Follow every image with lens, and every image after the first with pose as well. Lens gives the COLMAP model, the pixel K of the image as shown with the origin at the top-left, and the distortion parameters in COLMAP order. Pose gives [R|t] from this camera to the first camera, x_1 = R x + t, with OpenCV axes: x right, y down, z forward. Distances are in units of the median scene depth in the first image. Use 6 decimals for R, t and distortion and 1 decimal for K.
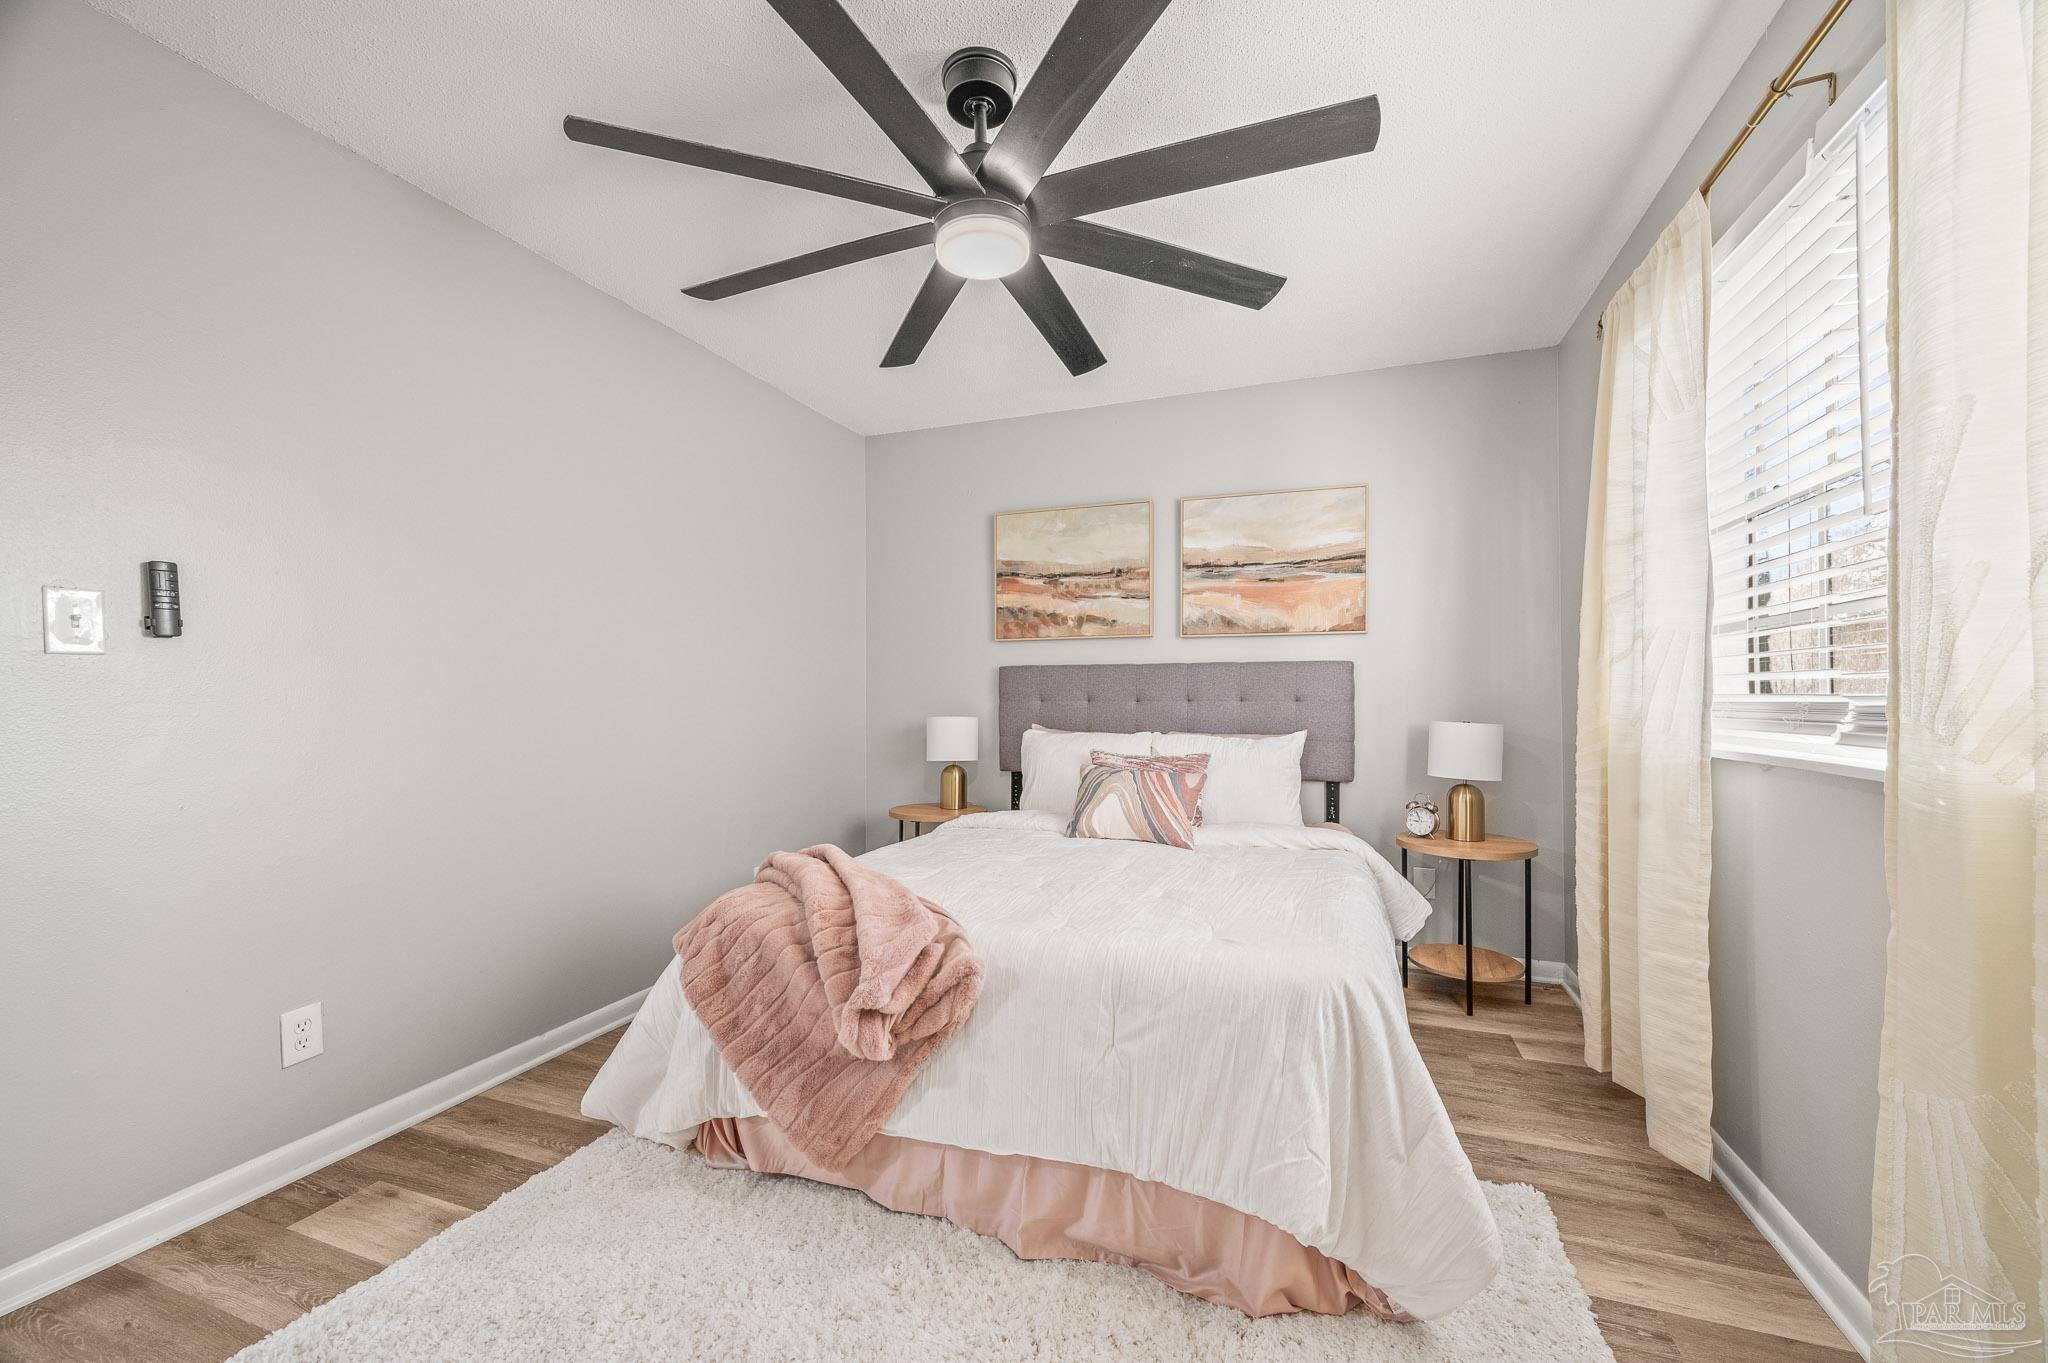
lens RADIAL K [[807.3, 0, 1025.8], [0, 807.3, 685.4], [0, 0, 1]] dist [-0.004661, -0.000177]
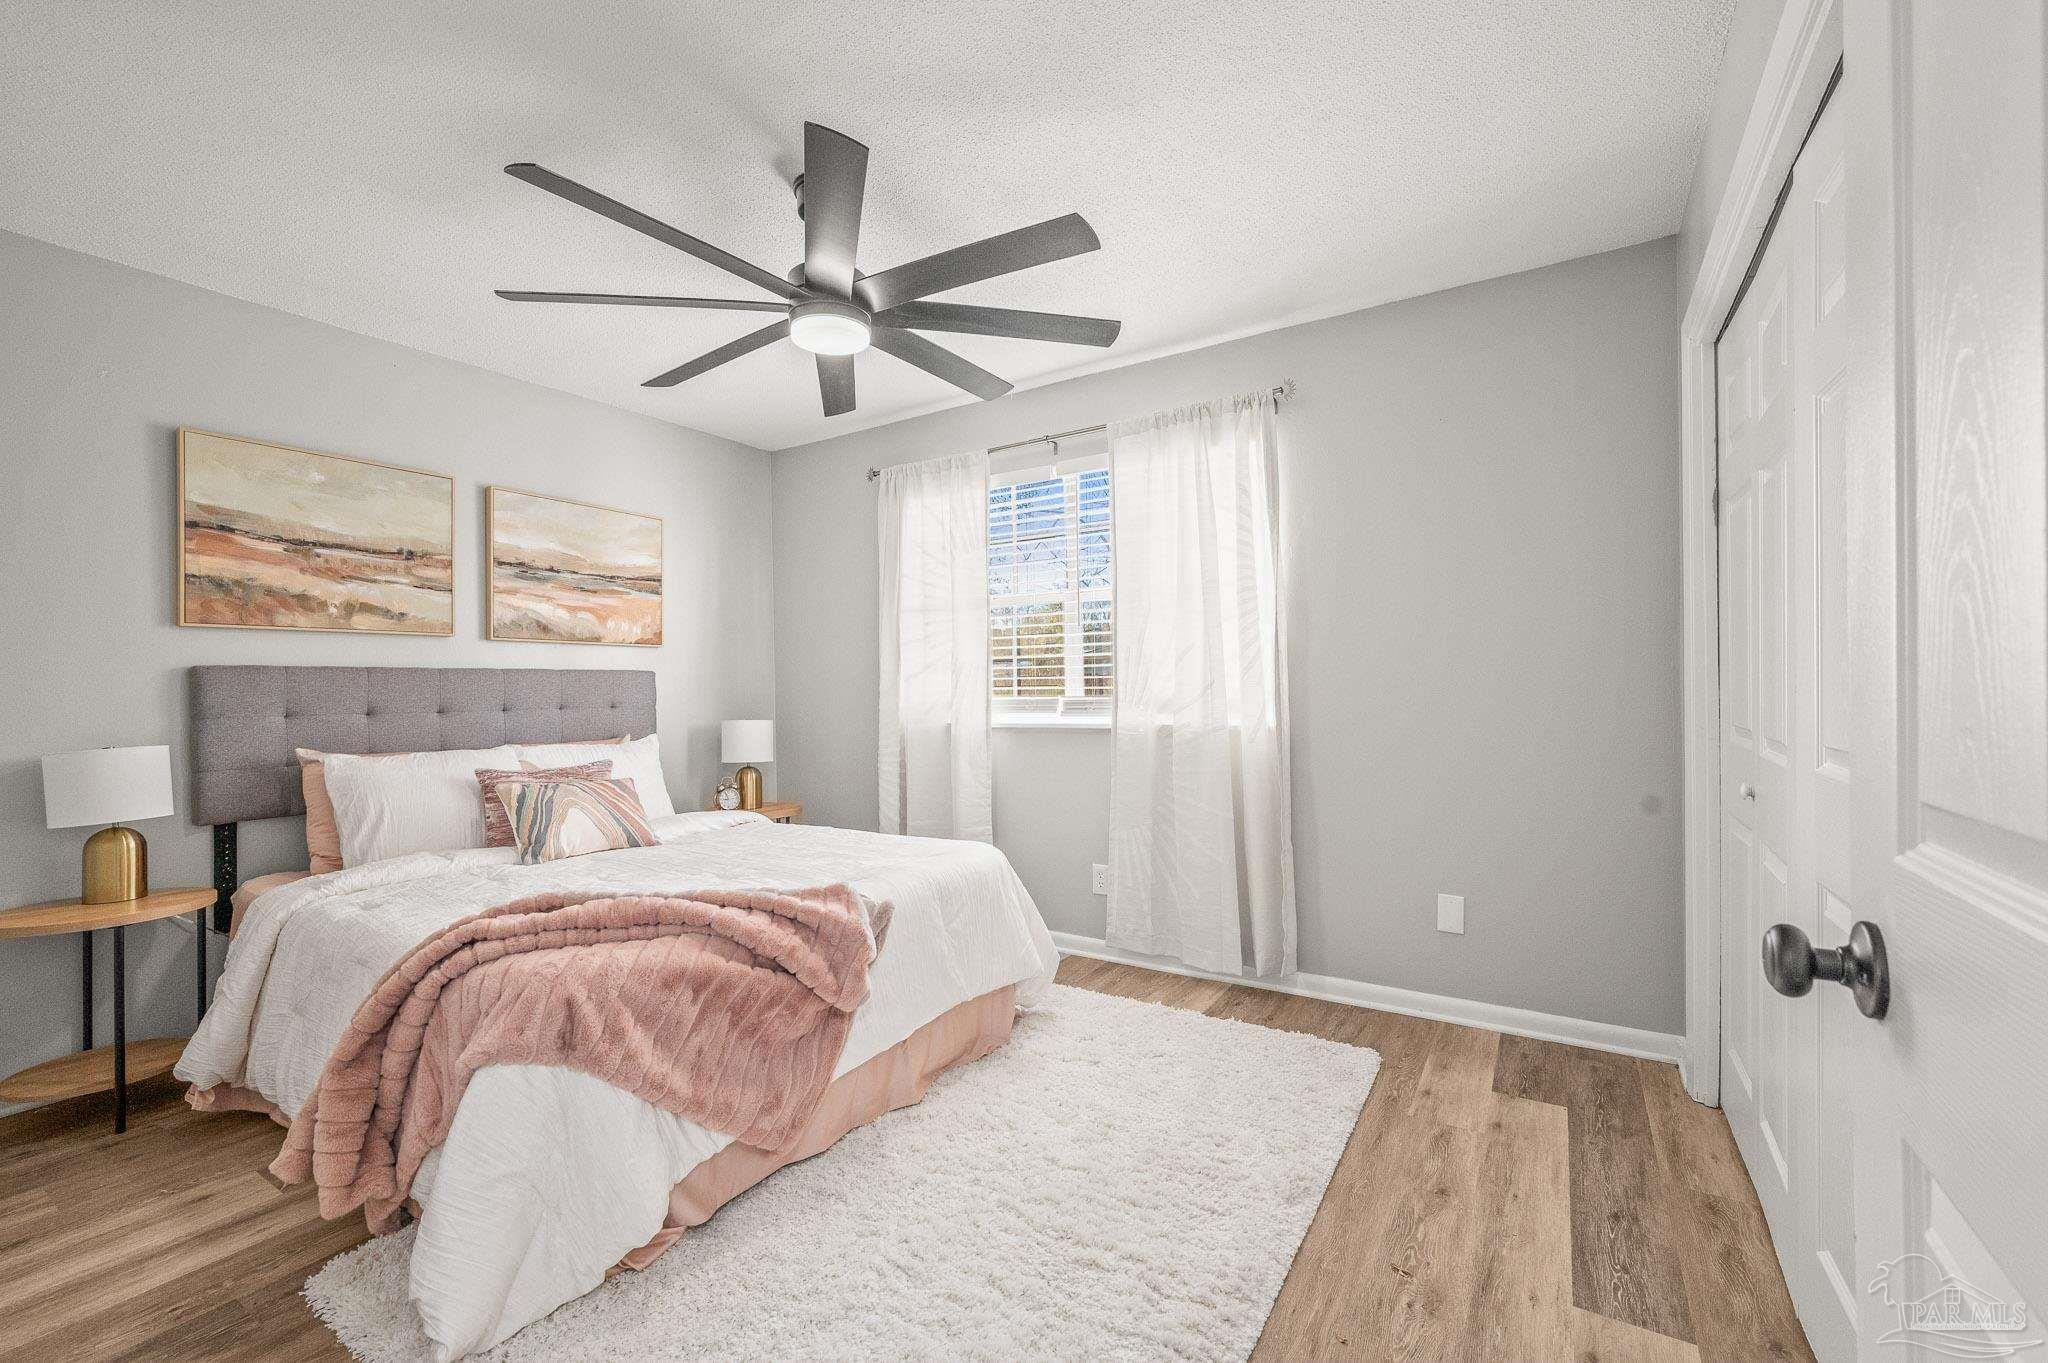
lens RADIAL K [[832.8, 0, 1036.6], [0, 832.8, 687.1], [0, 0, 1]] dist [0.000927, 0.000276]
pose [[0.205450, 0.001545, 0.978666, -0.596466], [0.000935, 0.999998, -0.001775, -0.004562], [-0.978667, 0.001280, 0.205448, 0.214943]]
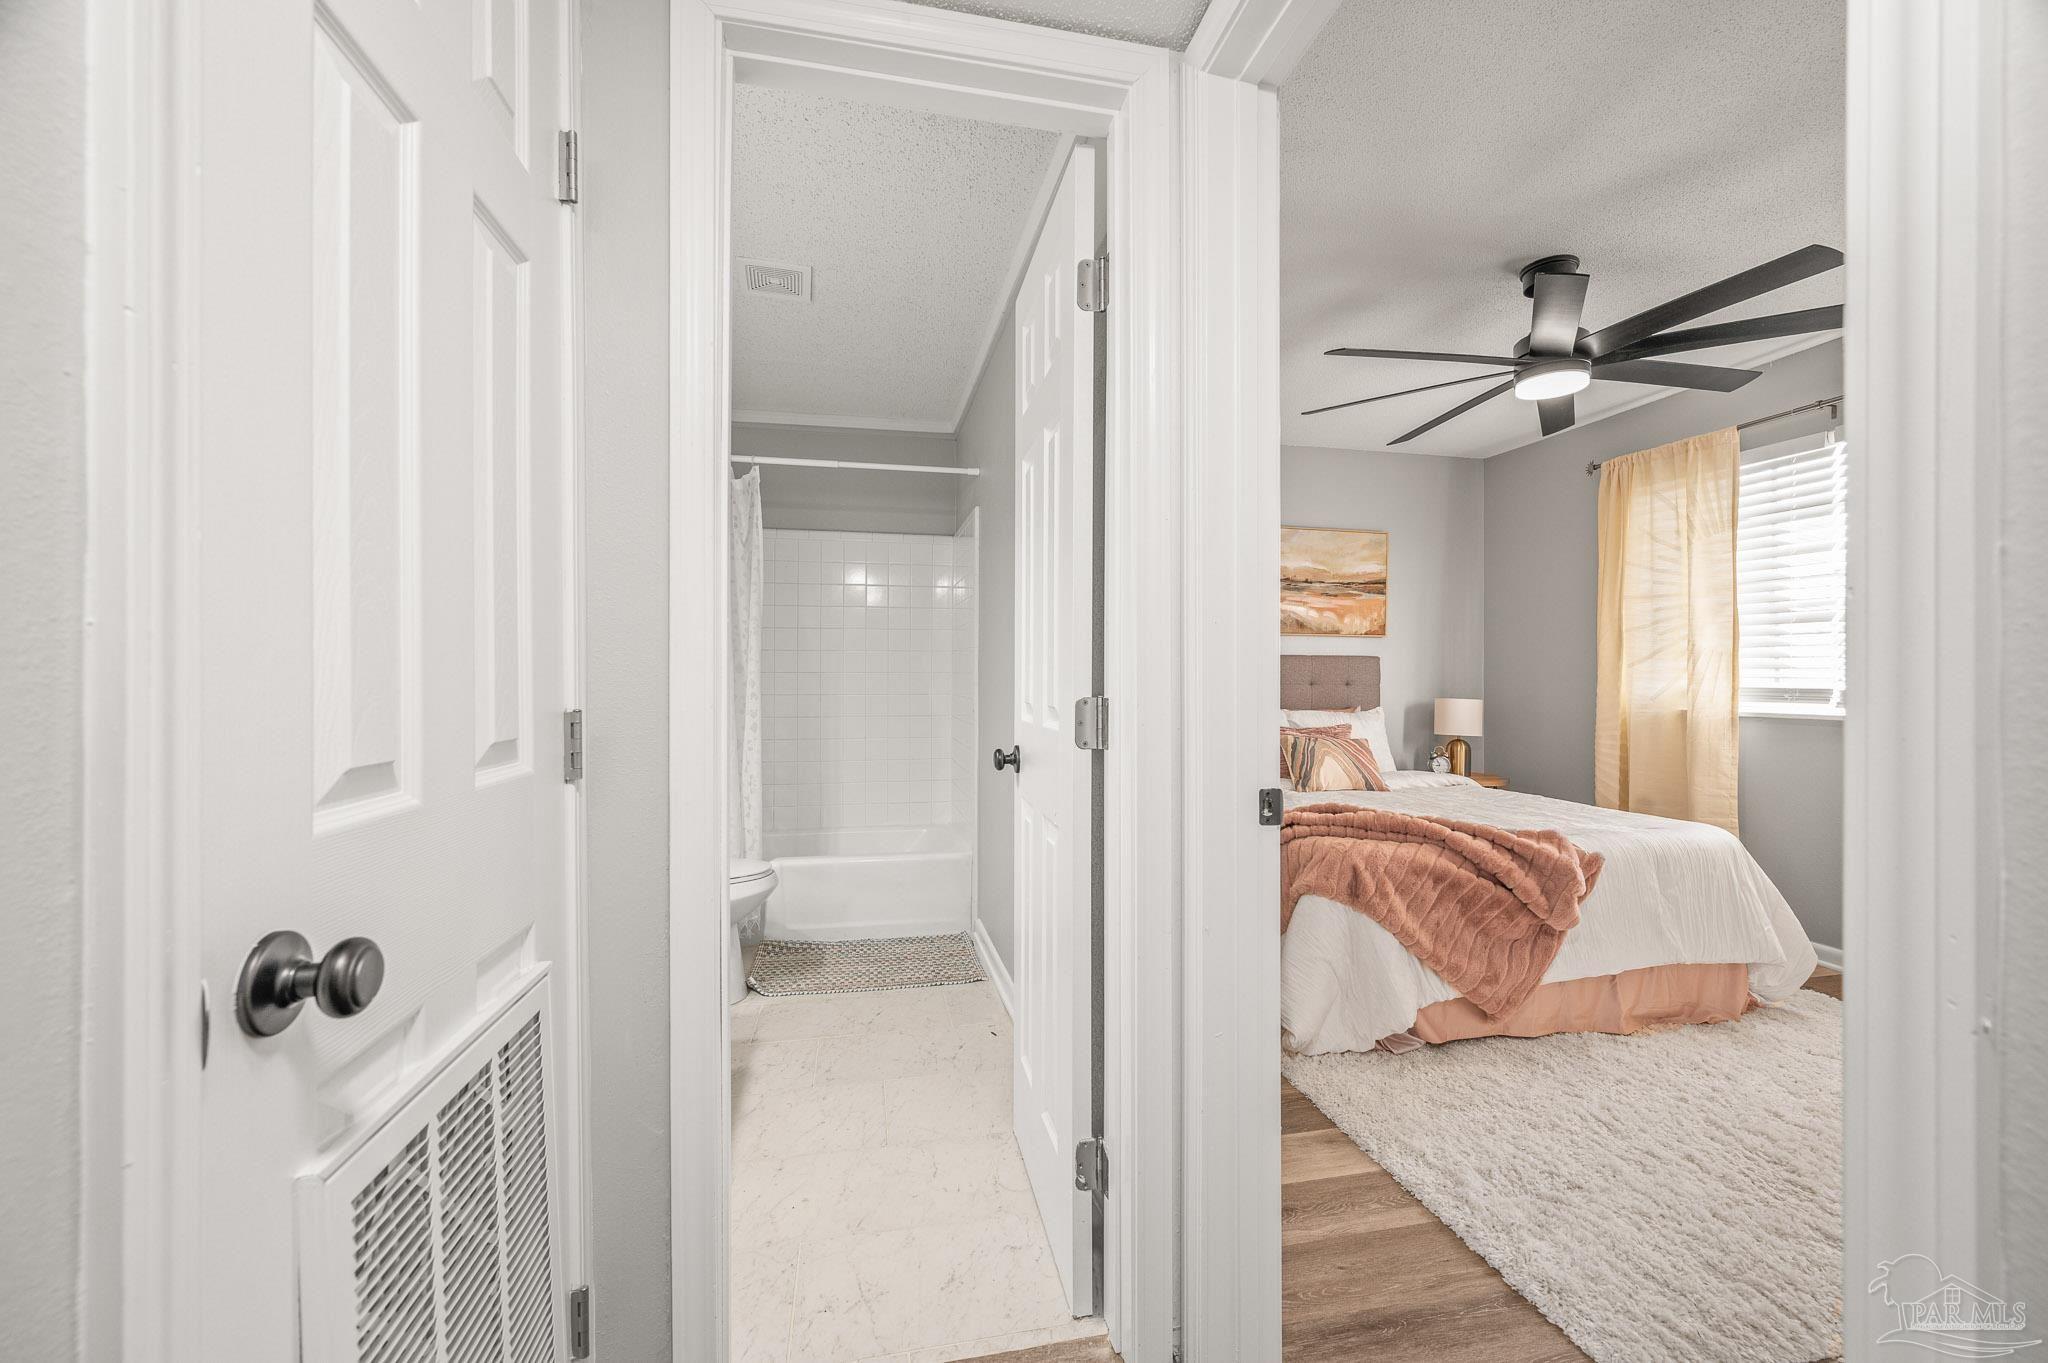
lens RADIAL K [[797.0, 0, 1029.3], [0, 797.0, 674.6], [0, 0, 1]] dist [-0.003154, -0.000364]
pose [[0.850176, 0.004766, 0.526476, -0.800213], [-0.012531, 0.999859, 0.011183, -0.005524], [-0.526349, -0.016105, 0.850116, 0.125236]]
